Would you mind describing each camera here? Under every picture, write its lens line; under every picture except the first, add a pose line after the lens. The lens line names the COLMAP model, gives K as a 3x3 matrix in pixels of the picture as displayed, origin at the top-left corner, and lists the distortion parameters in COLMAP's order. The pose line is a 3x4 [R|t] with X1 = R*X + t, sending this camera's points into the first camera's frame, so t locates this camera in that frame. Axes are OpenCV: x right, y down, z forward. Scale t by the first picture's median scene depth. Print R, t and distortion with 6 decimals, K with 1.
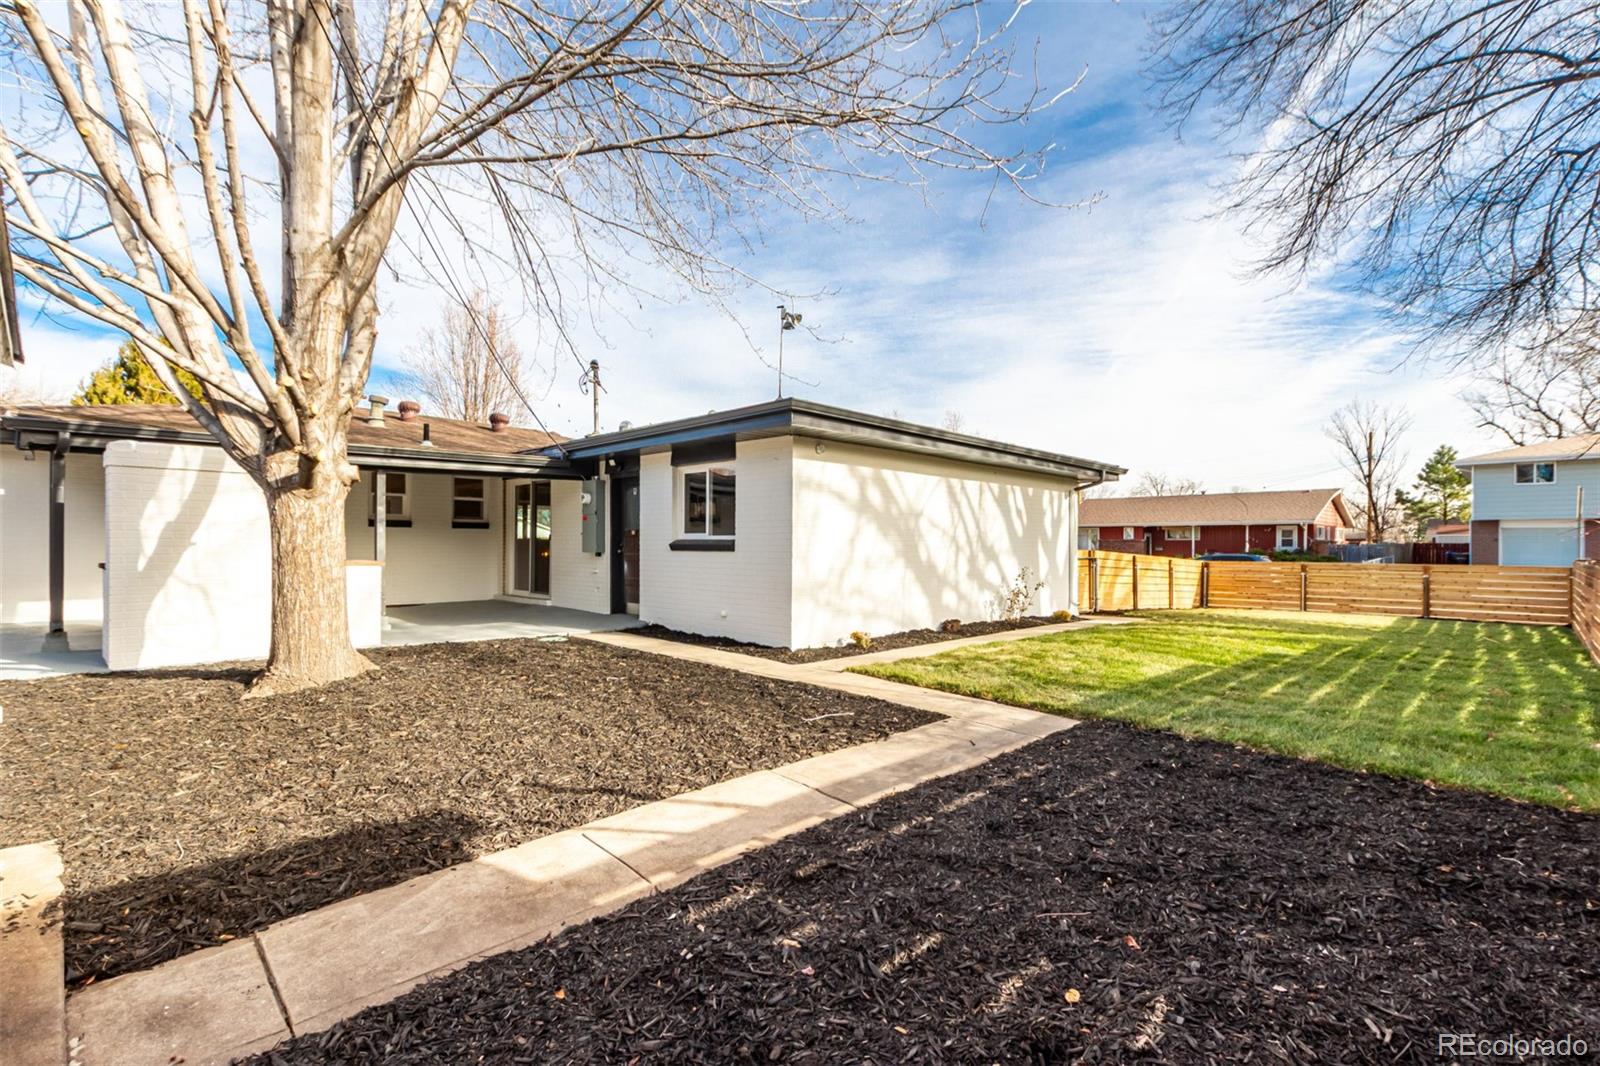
lens RADIAL K [[743.3, 0, 801.1], [0, 743.3, 564.7], [0, 0, 1]] dist [0.013322, 0.000245]
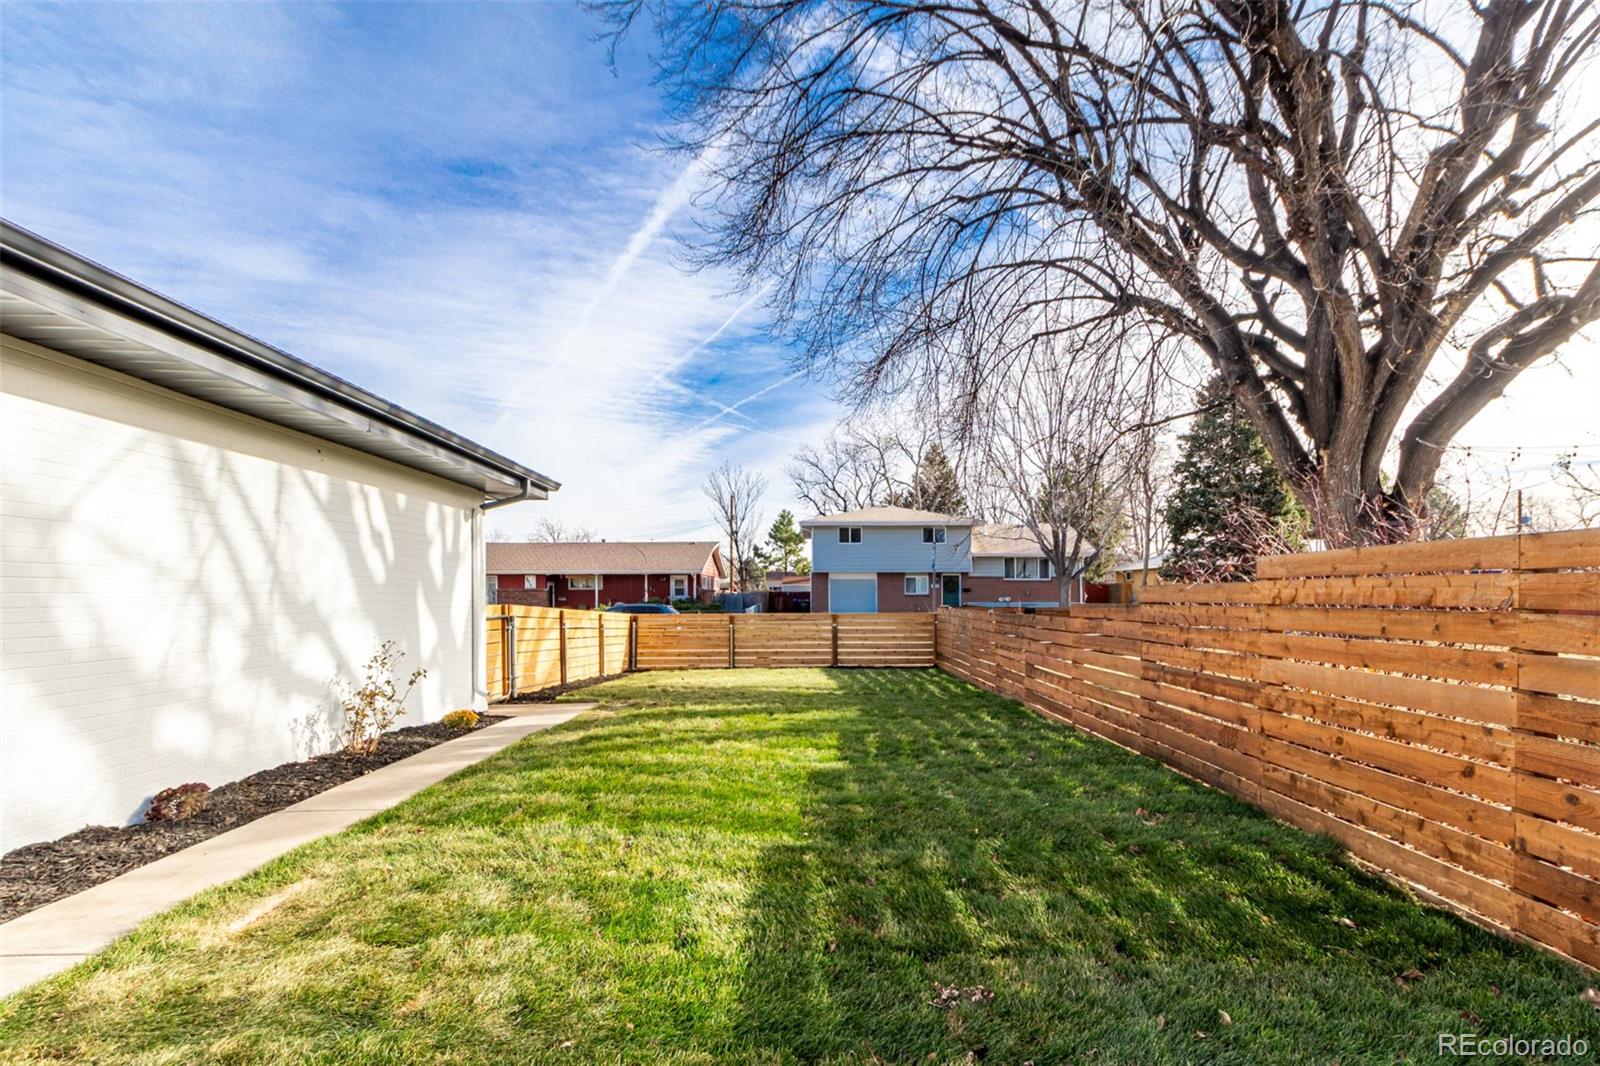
lens RADIAL K [[743.3, 0, 813.0], [0, 743.3, 574.6], [0, 0, 1]] dist [0.013322, 0.000245]
pose [[0.703155, 0.012649, 0.710924, 0.087049], [0.025098, 0.998777, -0.042594, -0.008652], [-0.710593, 0.047793, 0.701978, 0.265778]]
